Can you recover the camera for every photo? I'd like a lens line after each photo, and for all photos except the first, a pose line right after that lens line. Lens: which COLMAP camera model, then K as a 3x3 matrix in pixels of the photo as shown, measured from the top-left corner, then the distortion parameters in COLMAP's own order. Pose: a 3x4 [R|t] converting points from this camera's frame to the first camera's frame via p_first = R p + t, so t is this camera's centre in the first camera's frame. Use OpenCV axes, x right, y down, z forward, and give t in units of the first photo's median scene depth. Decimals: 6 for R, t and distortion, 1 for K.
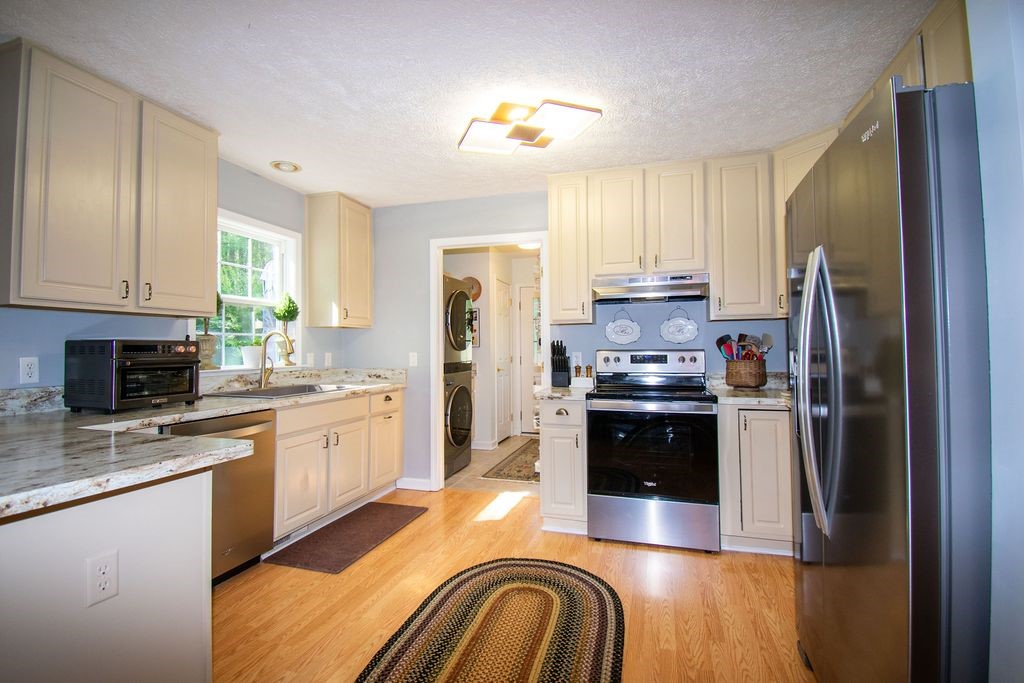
lens RADIAL K [[461.9, 0, 510.3], [0, 461.9, 340.6], [0, 0, 1]] dist [0.007033, -0.019635]
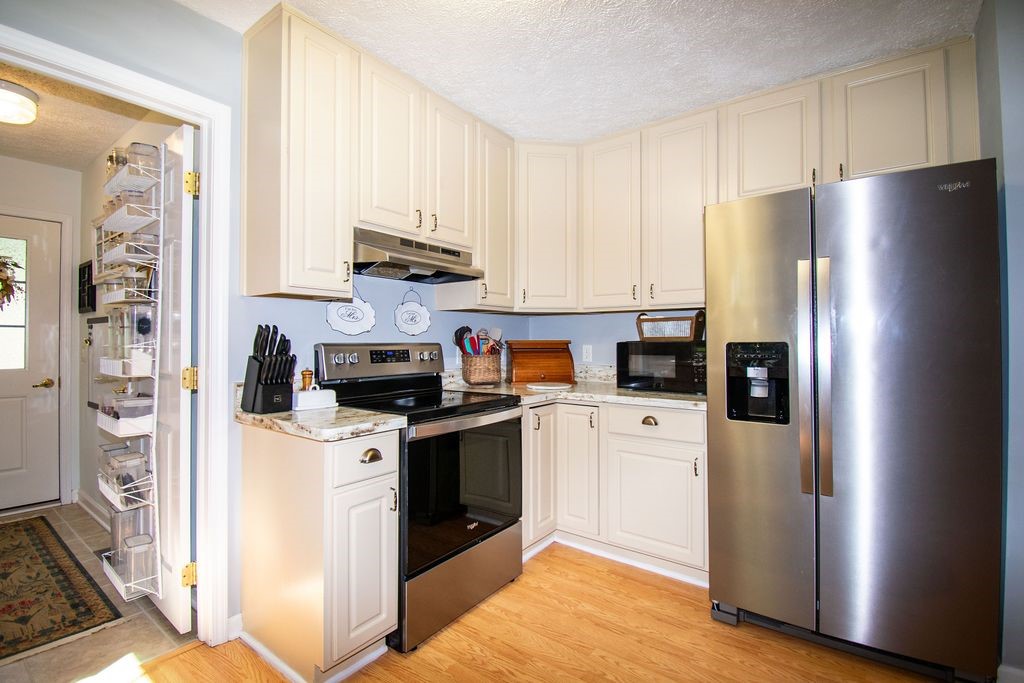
lens RADIAL K [[461.9, 0, 507.2], [0, 461.9, 335.9], [0, 0, 1]] dist [0.007033, -0.019635]
pose [[0.333848, 0.019839, 0.942418, -0.350043], [-0.019097, 0.999716, -0.014280, 0.017228], [-0.942434, -0.013230, 0.334132, 0.657920]]
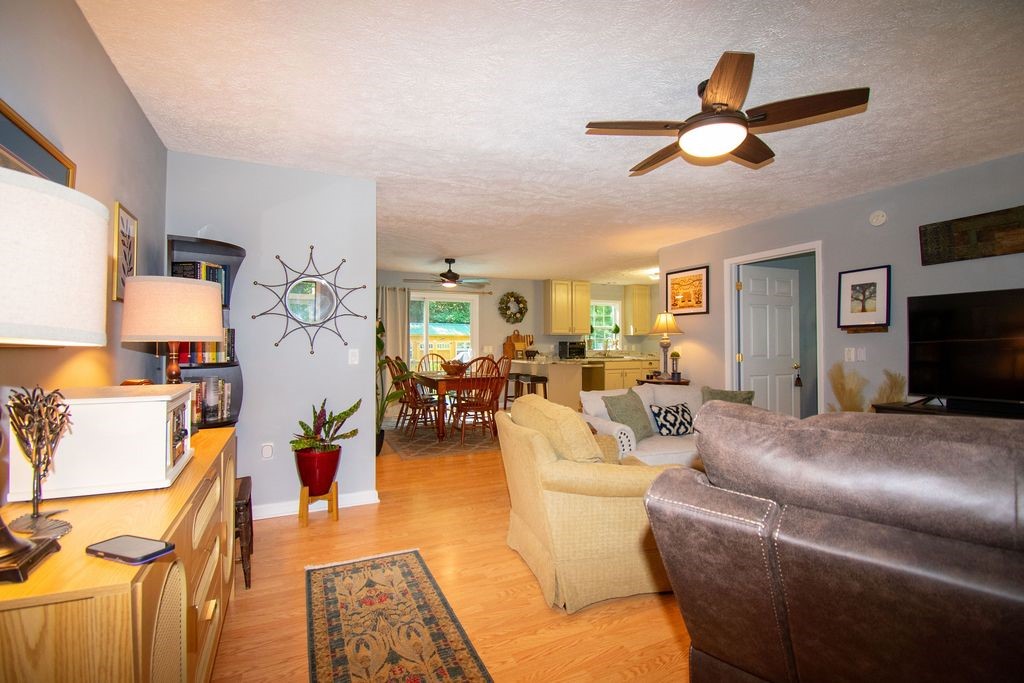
lens RADIAL K [[461.9, 0, 518.7], [0, 461.9, 339.8], [0, 0, 1]] dist [0.007033, -0.019635]
pose [[0.685694, 0.000863, -0.727889, 1.499656], [0.010452, 0.999885, 0.011032, -0.054157], [0.727815, -0.015173, 0.685606, -1.751768]]
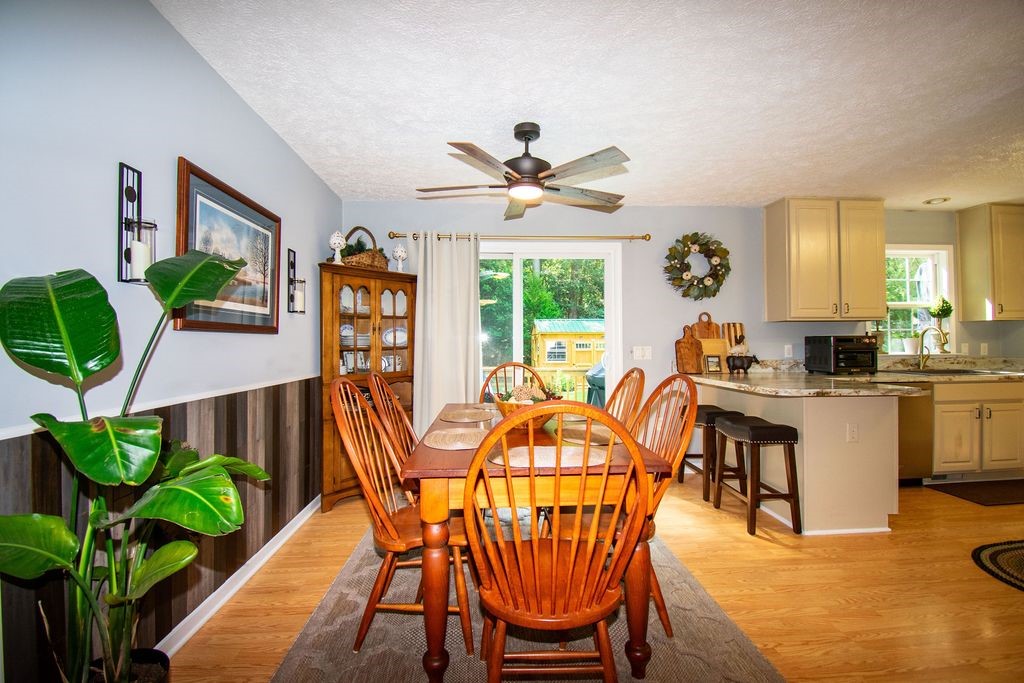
lens RADIAL K [[461.9, 0, 510.2], [0, 461.9, 336.1], [0, 0, 1]] dist [0.007033, -0.019635]
pose [[0.357728, -0.009932, -0.933773, 0.337225], [0.021143, 0.999773, -0.002534, -0.018827], [0.933586, -0.018836, 0.357857, -0.702047]]
